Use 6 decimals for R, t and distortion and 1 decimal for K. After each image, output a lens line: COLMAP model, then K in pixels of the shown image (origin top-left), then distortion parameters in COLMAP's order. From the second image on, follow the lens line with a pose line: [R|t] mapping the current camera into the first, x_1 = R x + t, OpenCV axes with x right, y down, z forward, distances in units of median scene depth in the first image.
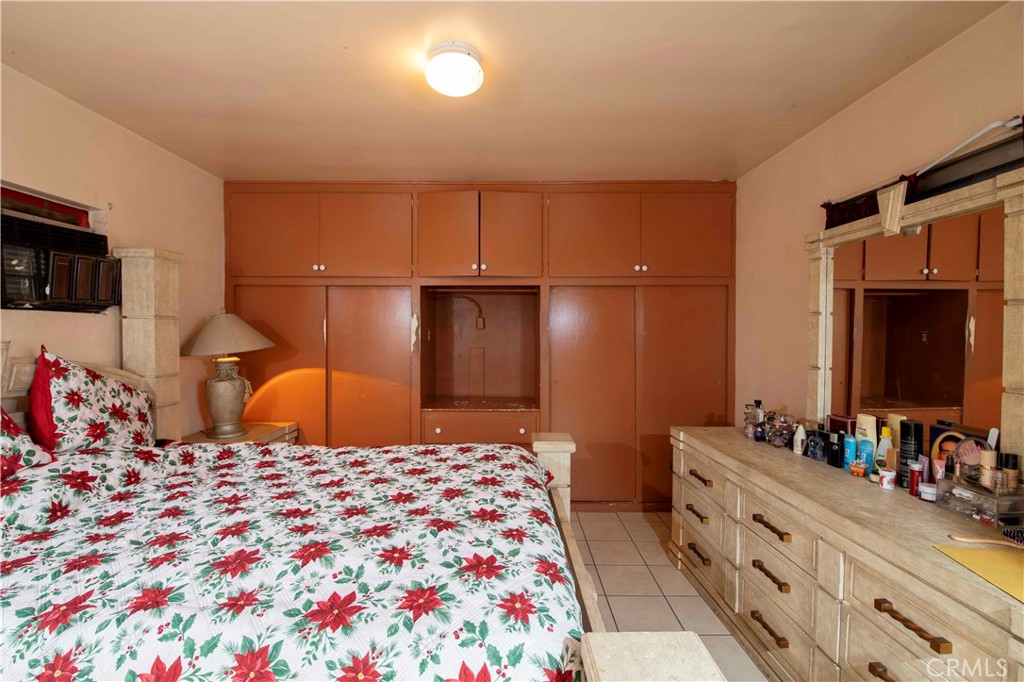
lens RADIAL K [[452.2, 0, 512.0], [0, 452.2, 341.0], [0, 0, 1]] dist [-0.001336, -0.000511]
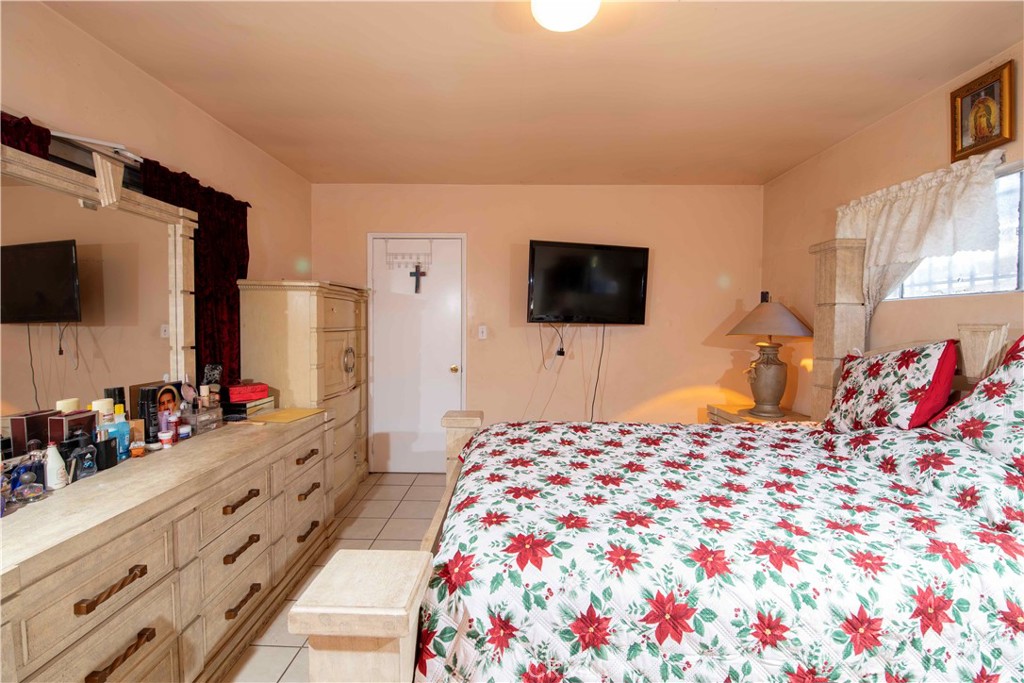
lens RADIAL K [[452.2, 0, 512.0], [0, 452.2, 341.5], [0, 0, 1]] dist [-0.001336, -0.000511]
pose [[-0.999926, -0.000320, 0.012147, -0.043983], [0.000423, 0.998131, 0.061115, -0.010366], [-0.012144, 0.061115, -0.998057, 2.004675]]
